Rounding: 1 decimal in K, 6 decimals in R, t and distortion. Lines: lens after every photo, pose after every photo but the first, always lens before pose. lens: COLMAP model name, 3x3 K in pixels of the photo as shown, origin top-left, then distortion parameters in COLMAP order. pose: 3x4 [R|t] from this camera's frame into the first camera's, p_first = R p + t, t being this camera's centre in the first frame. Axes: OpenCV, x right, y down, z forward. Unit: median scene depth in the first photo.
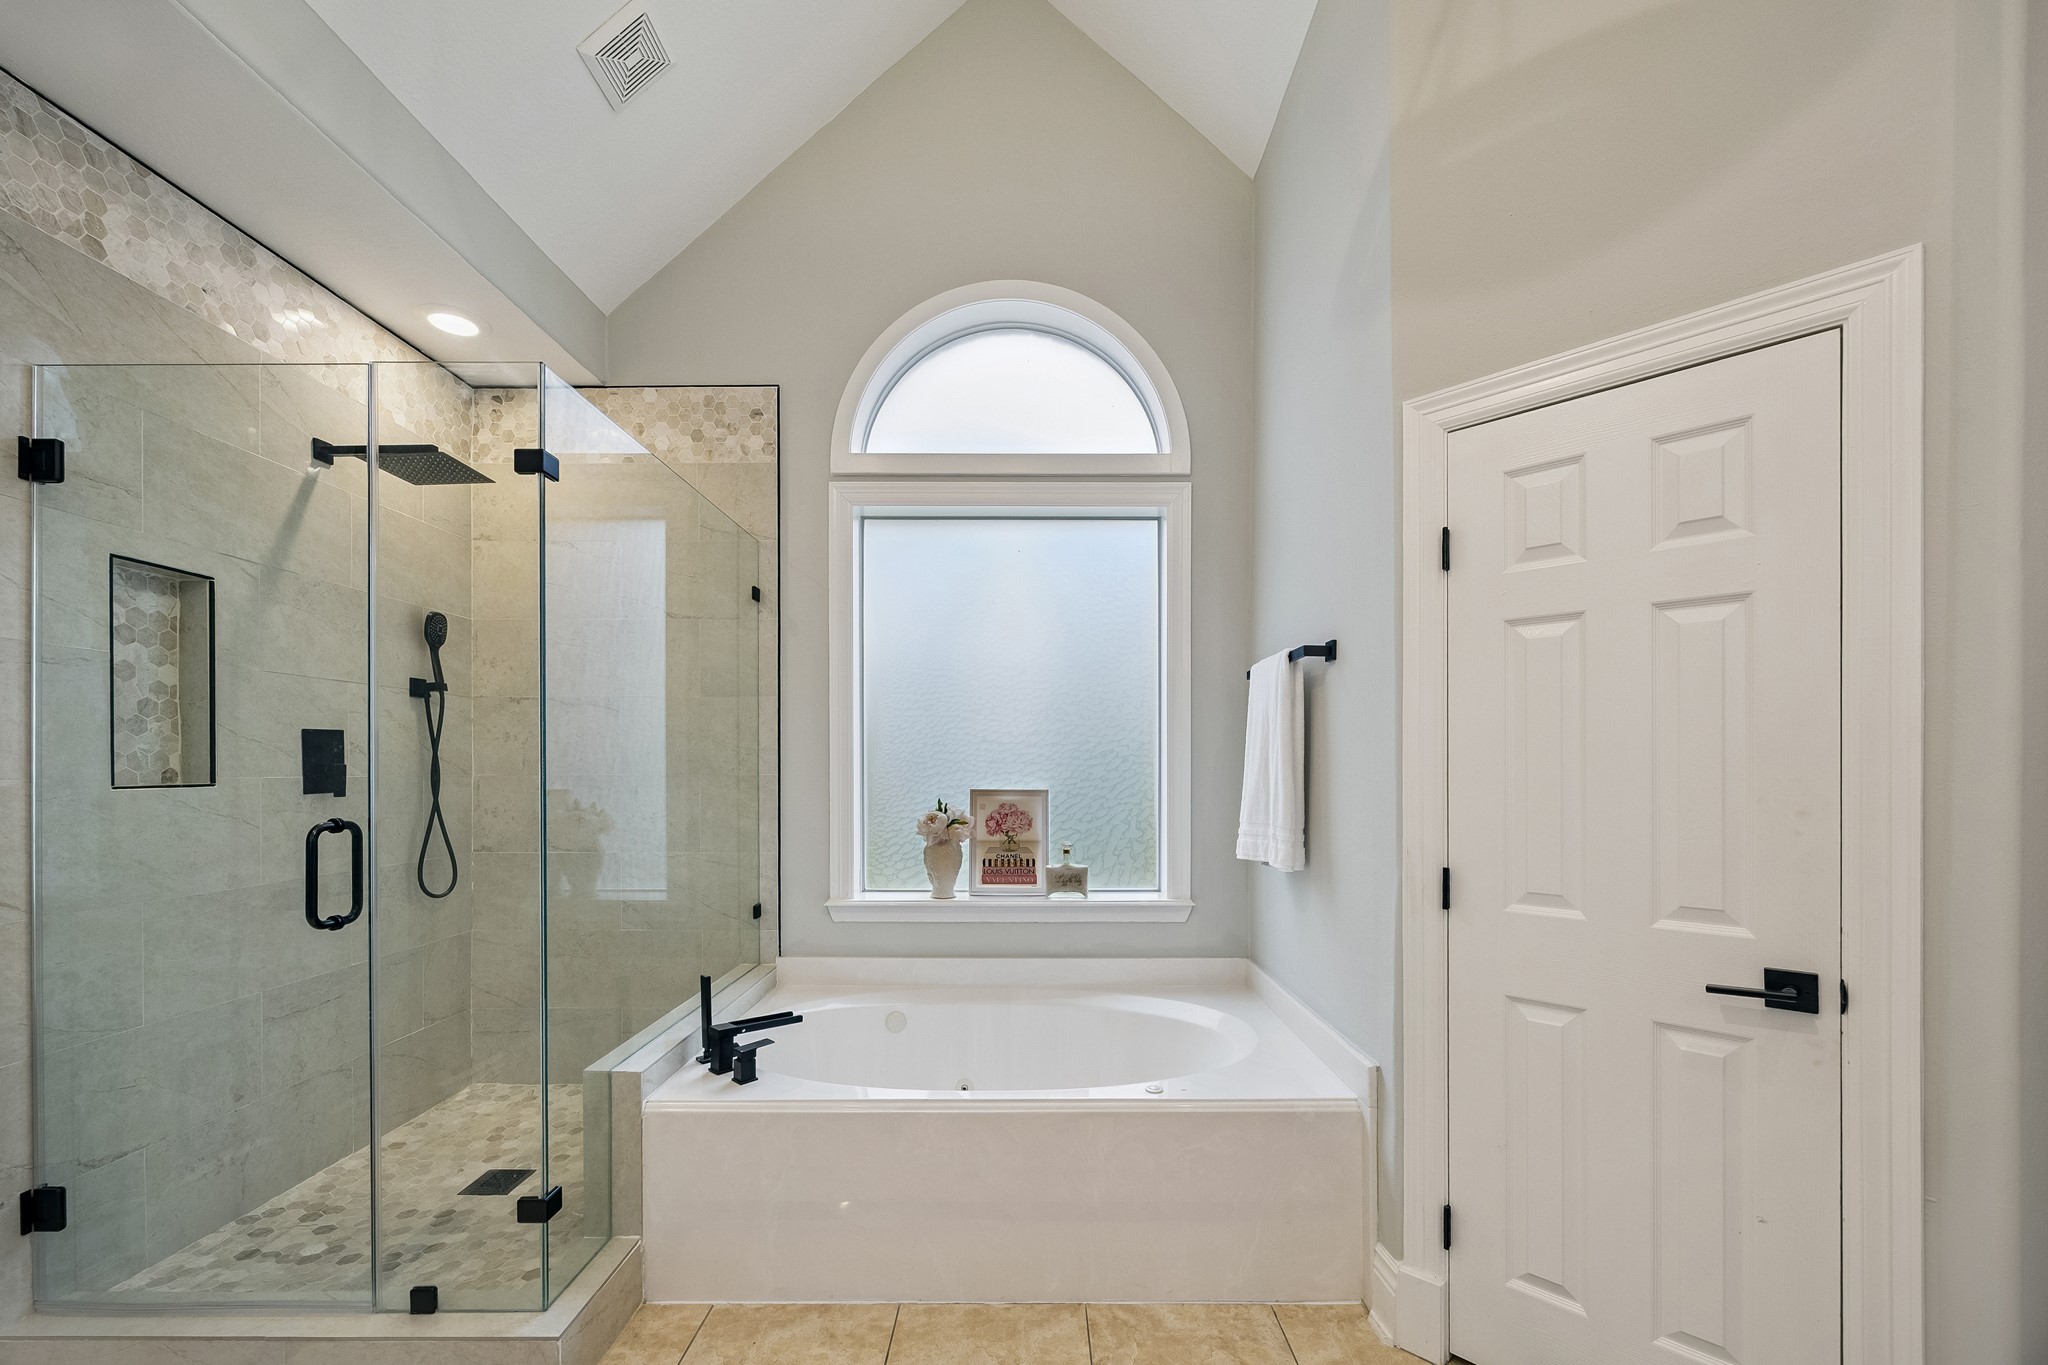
lens RADIAL K [[823.4, 0, 1023.8], [0, 823.4, 769.7], [0, 0, 1]] dist [0.001537, -0.000051]
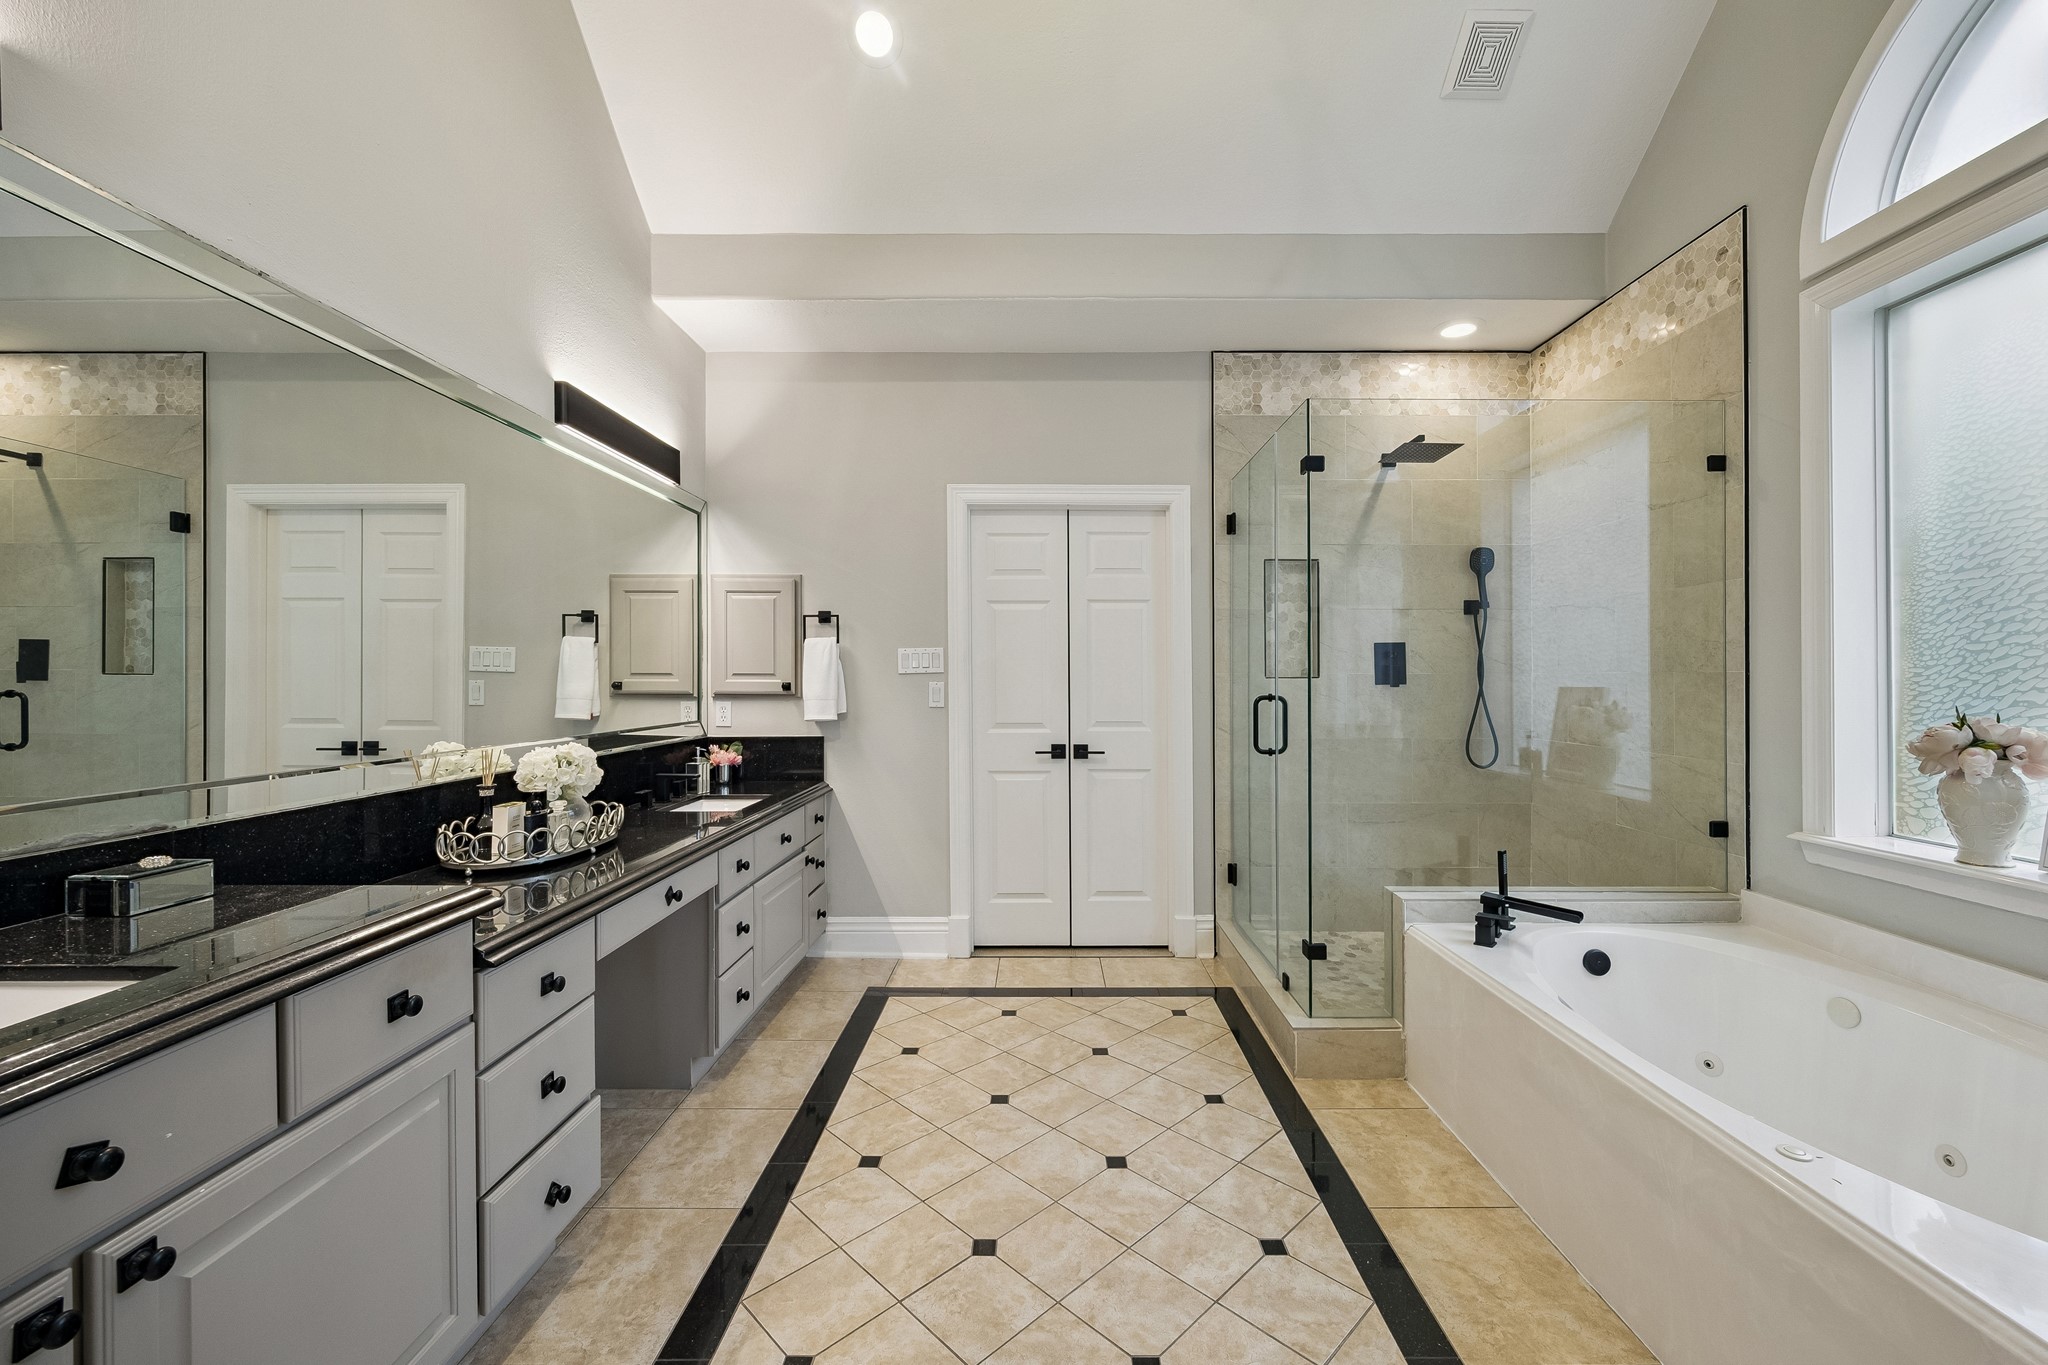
lens RADIAL K [[782.0, 0, 1025.9], [0, 782.0, 690.1], [0, 0, 1]] dist [0.000016, -0.000127]
pose [[0.010217, 0.015595, -0.999826, 0.492920], [-0.003762, 0.999872, 0.015557, 0.015705], [0.999941, 0.003603, 0.010274, 0.262219]]
